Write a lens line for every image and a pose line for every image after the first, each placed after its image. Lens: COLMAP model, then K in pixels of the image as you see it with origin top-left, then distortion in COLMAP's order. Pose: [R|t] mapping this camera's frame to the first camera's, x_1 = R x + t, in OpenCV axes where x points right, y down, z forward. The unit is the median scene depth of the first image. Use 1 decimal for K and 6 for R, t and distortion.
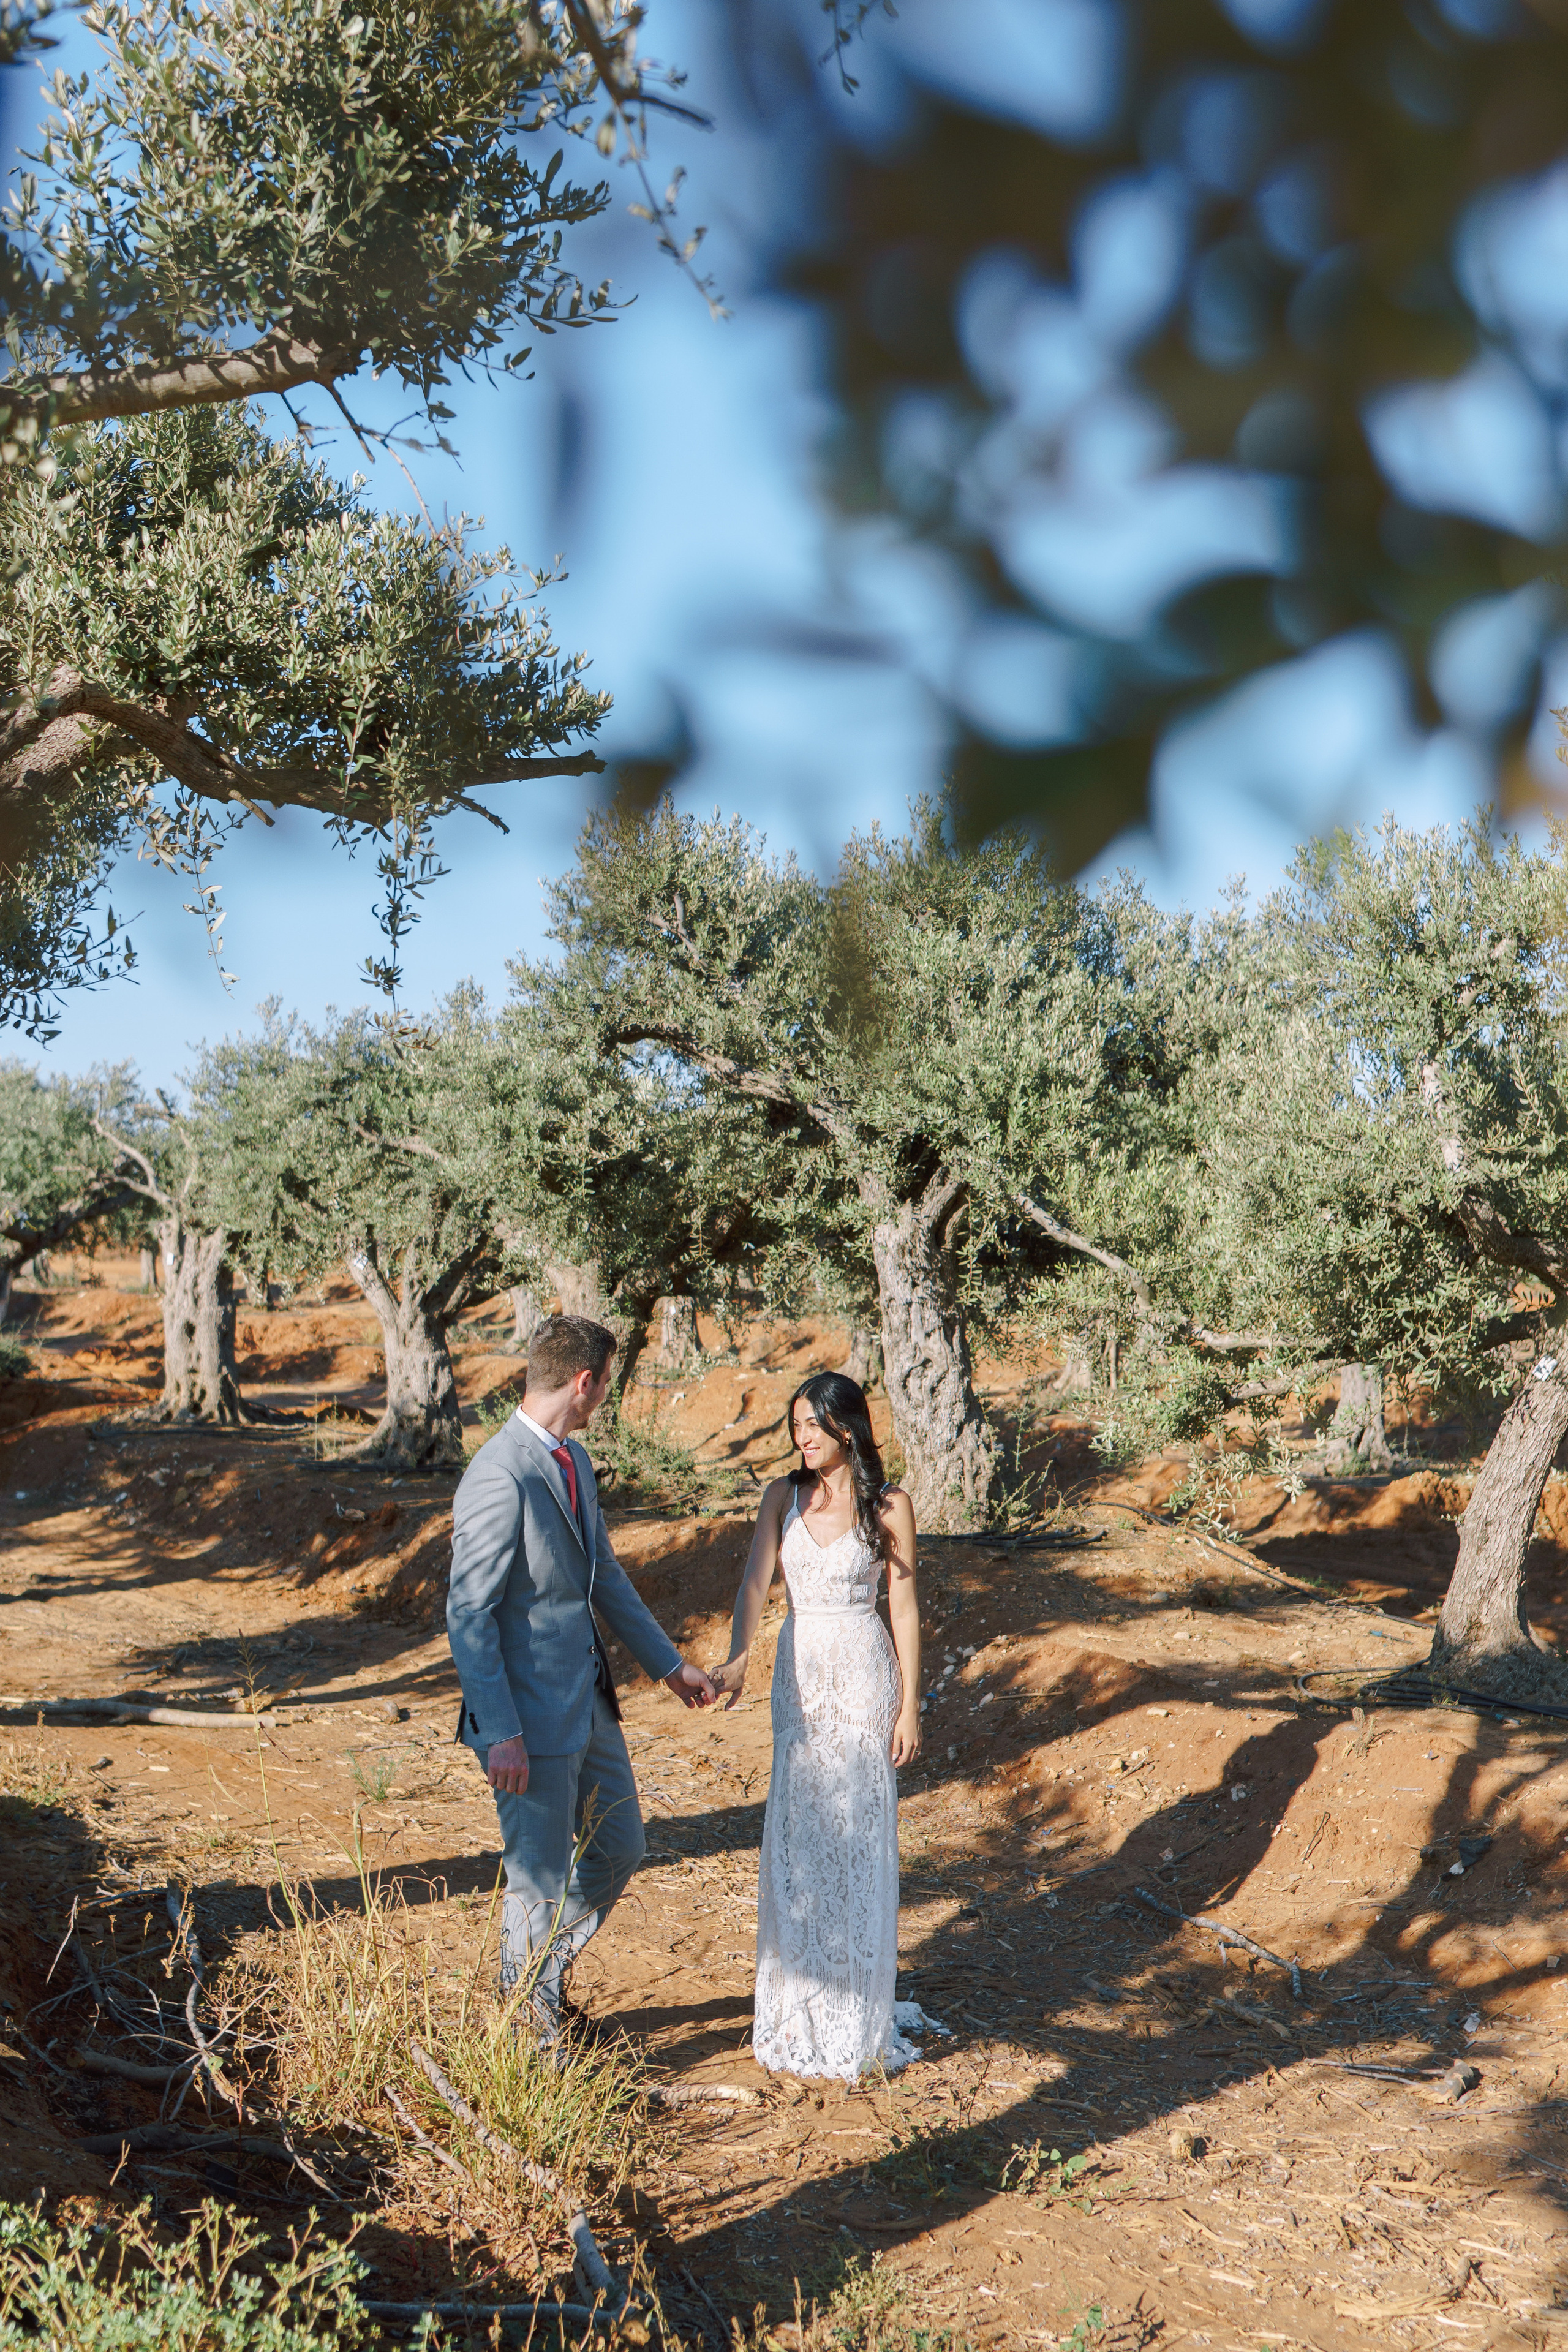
lens RADIAL K [[2462.0, 0, 810.6], [0, 2462.0, 1177.0], [0, 0, 1]] dist [-0.017909, -0.017135]
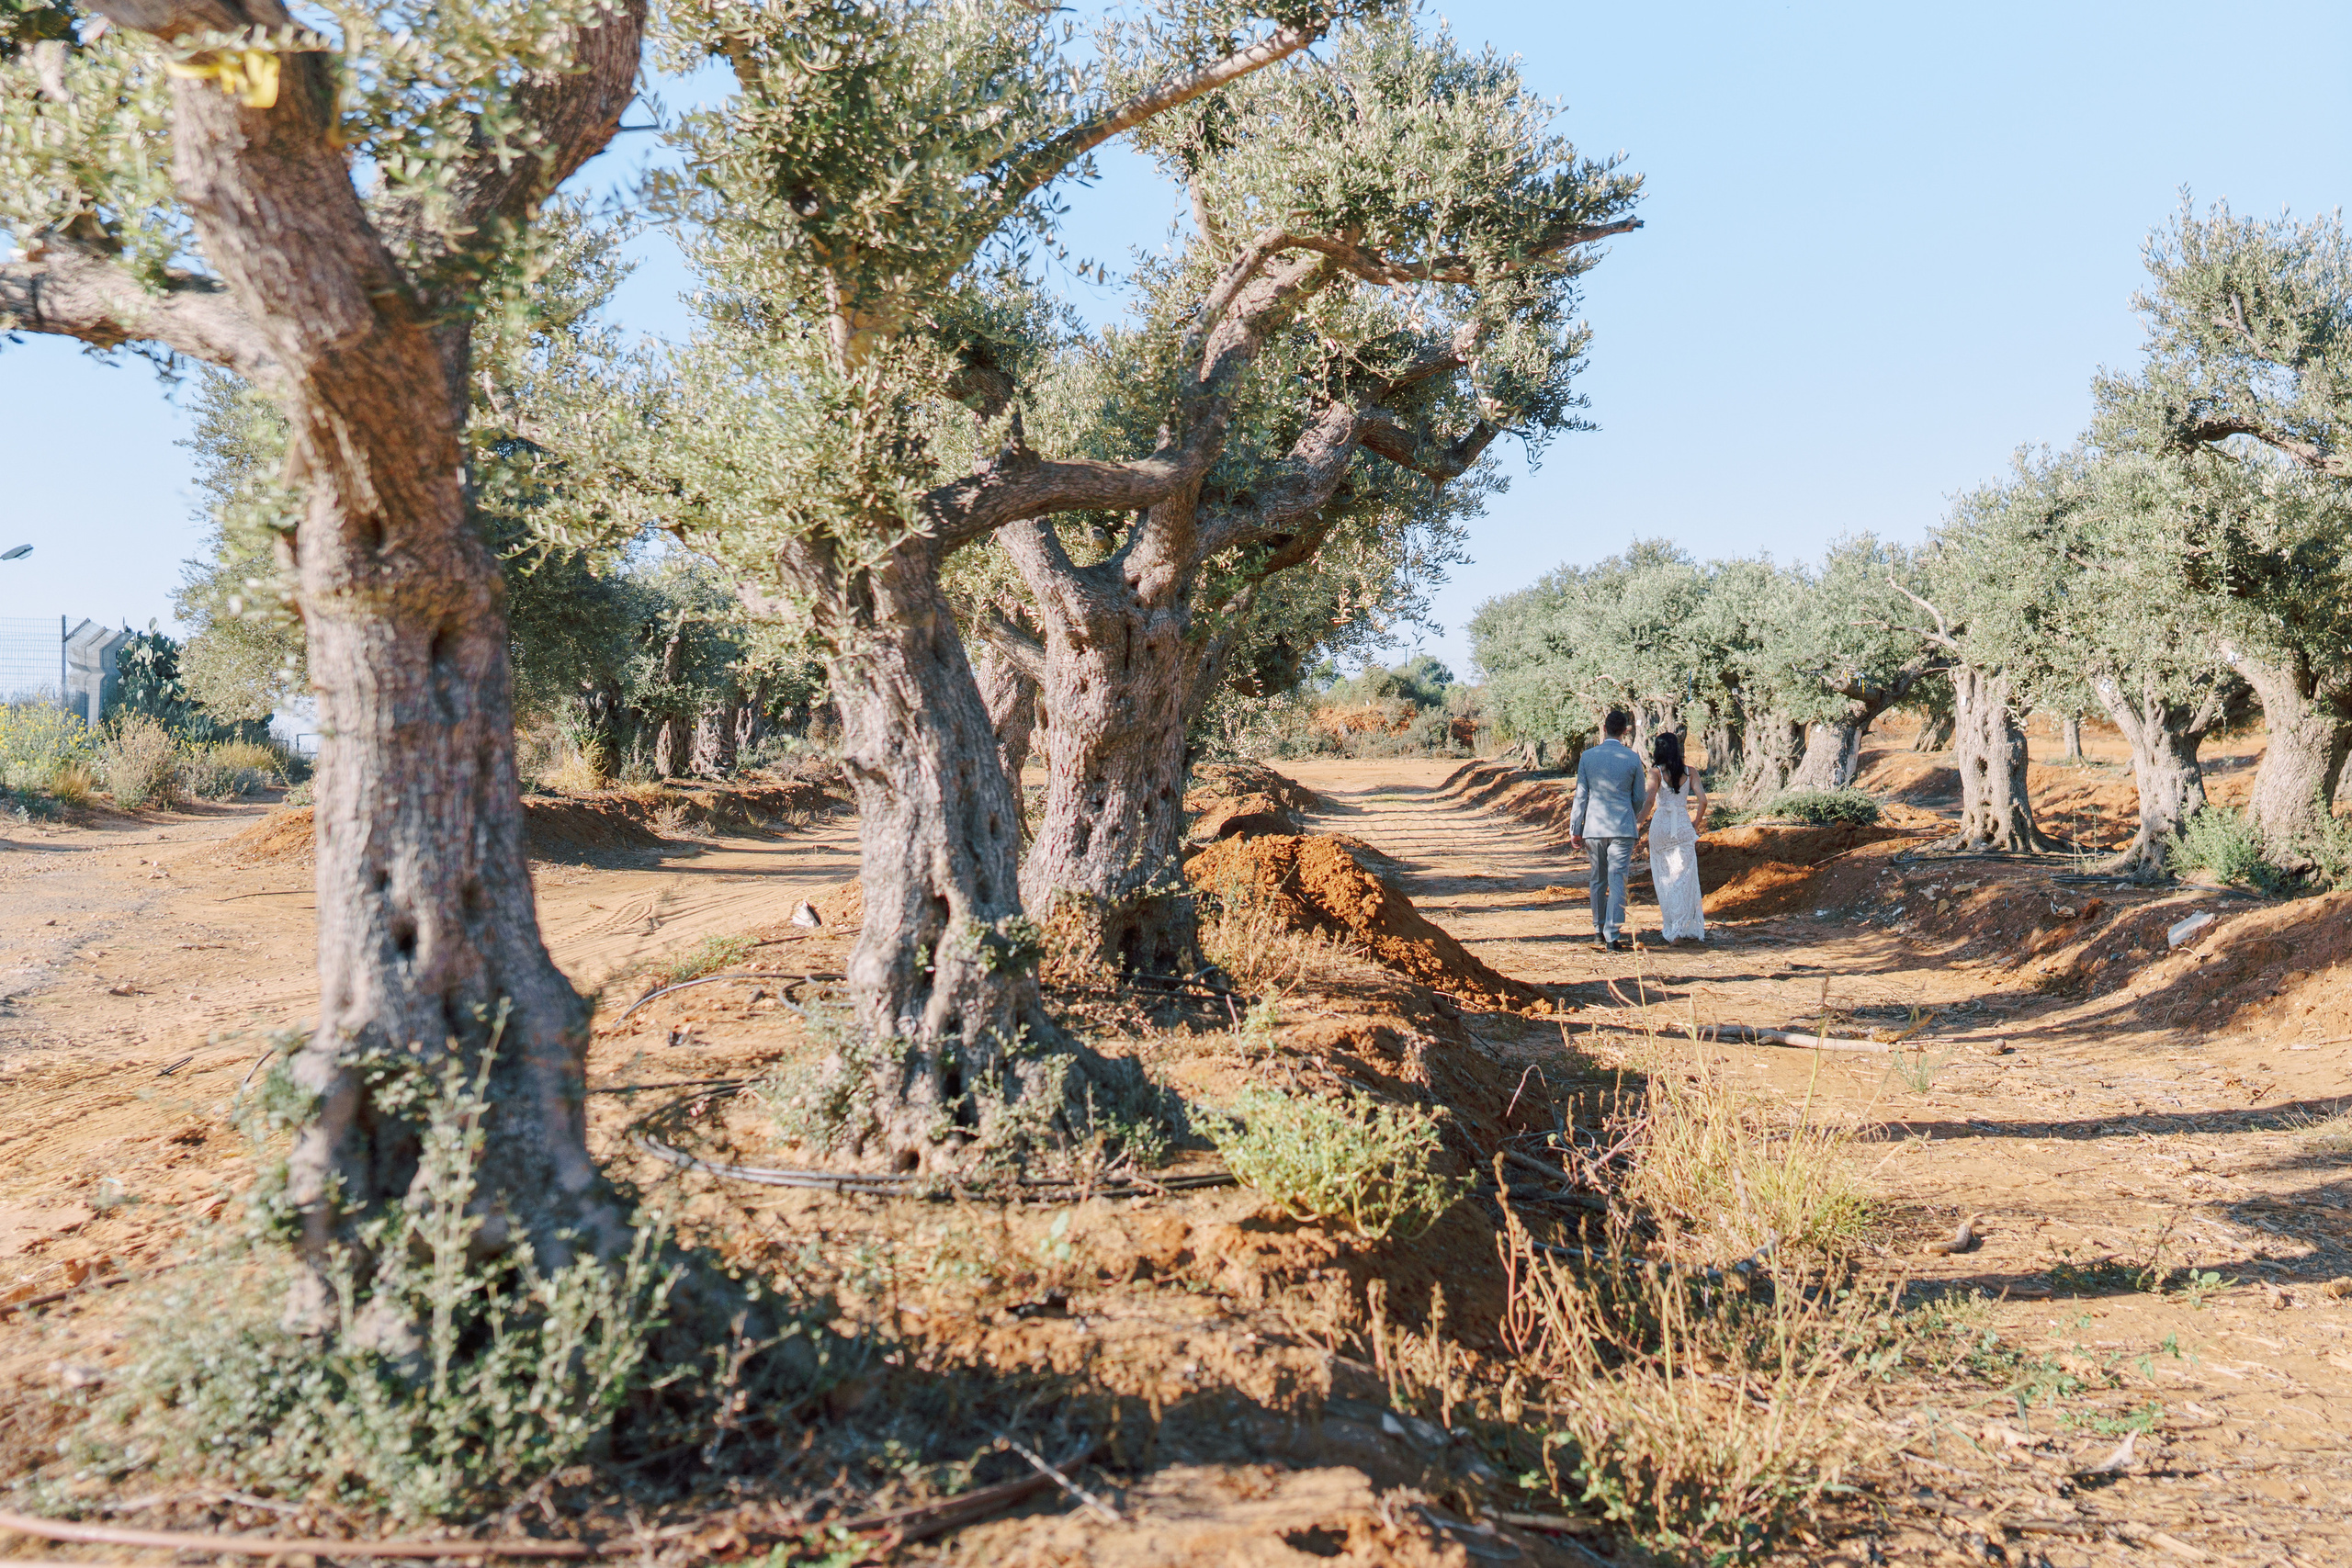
lens RADIAL K [[2491.8, 0, 1176.0], [0, 2491.8, 784.0], [0, 0, 1]] dist [0.009194, -0.001865]
pose [[0.800417, -0.029636, -0.598711, 0.201060], [0.055582, 0.998144, 0.024901, 0.040843], [0.596861, -0.053209, 0.800578, -0.136794]]
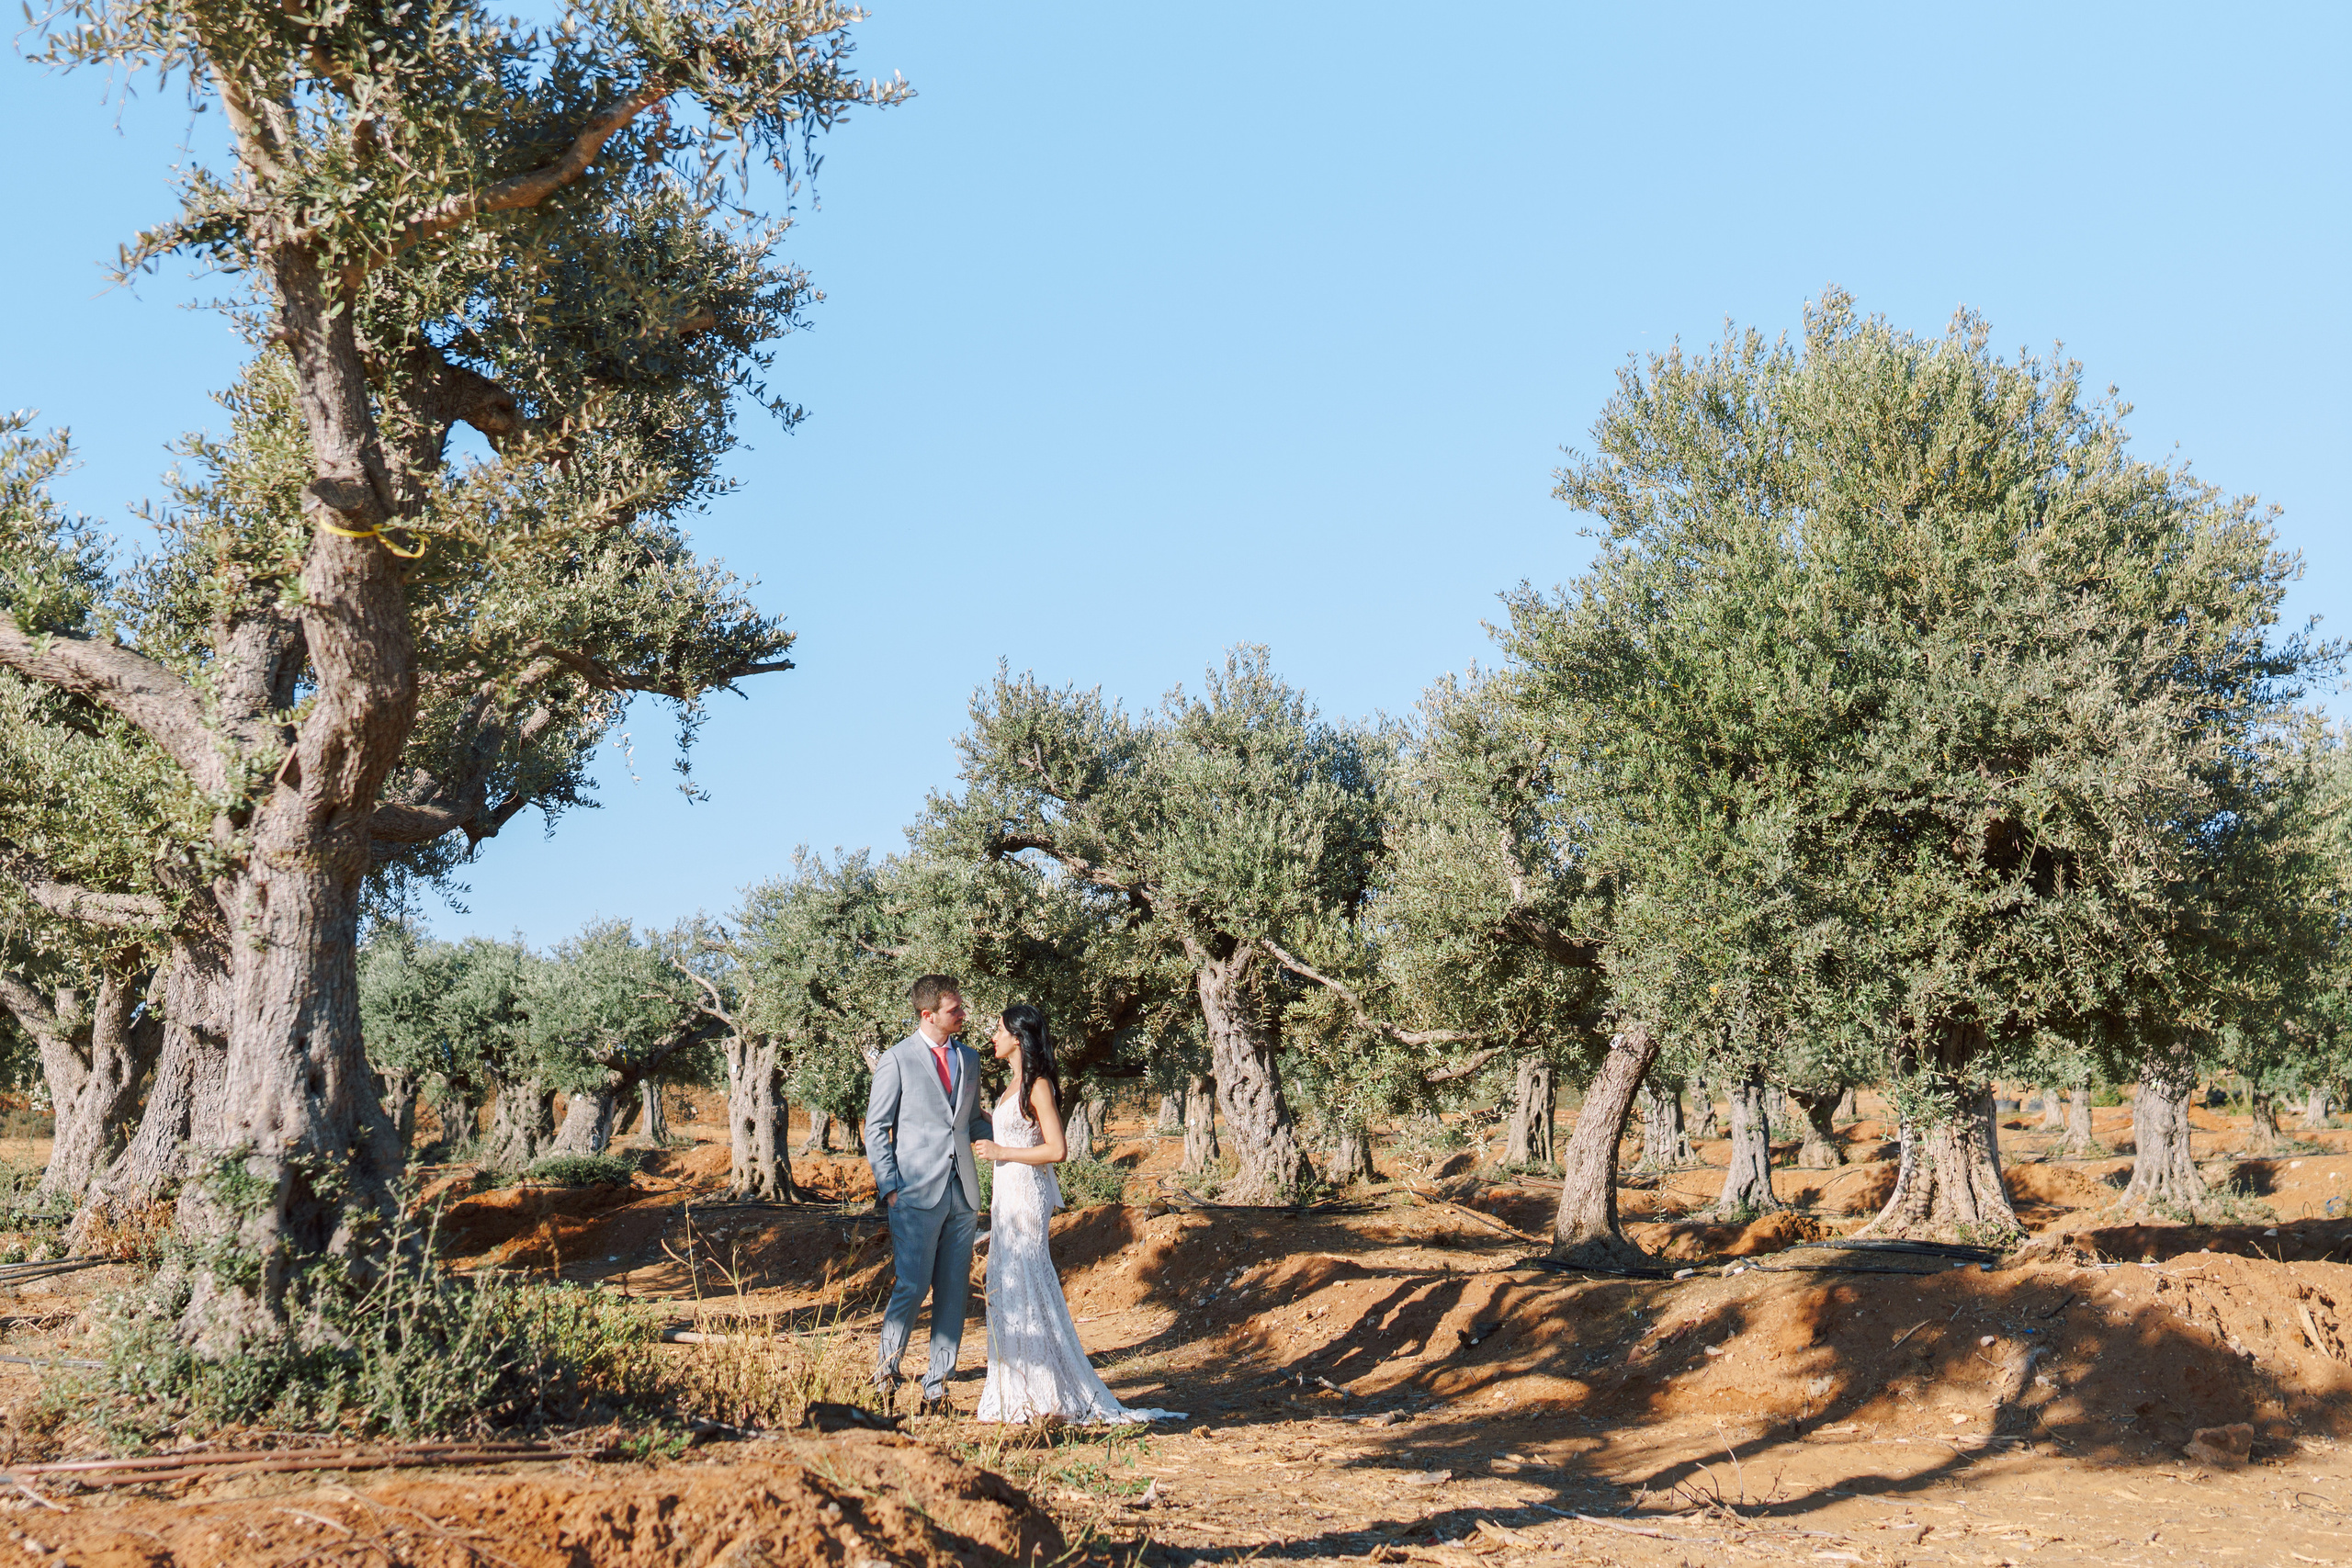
lens RADIAL K [[2491.8, 0, 1176.0], [0, 2491.8, 784.0], [0, 0, 1]] dist [0.009194, -0.001865]
pose [[0.993631, -0.046187, -0.102782, 0.155817], [0.035021, 0.993544, -0.107907, 0.059881], [0.107102, 0.103620, 0.988834, -0.363941]]
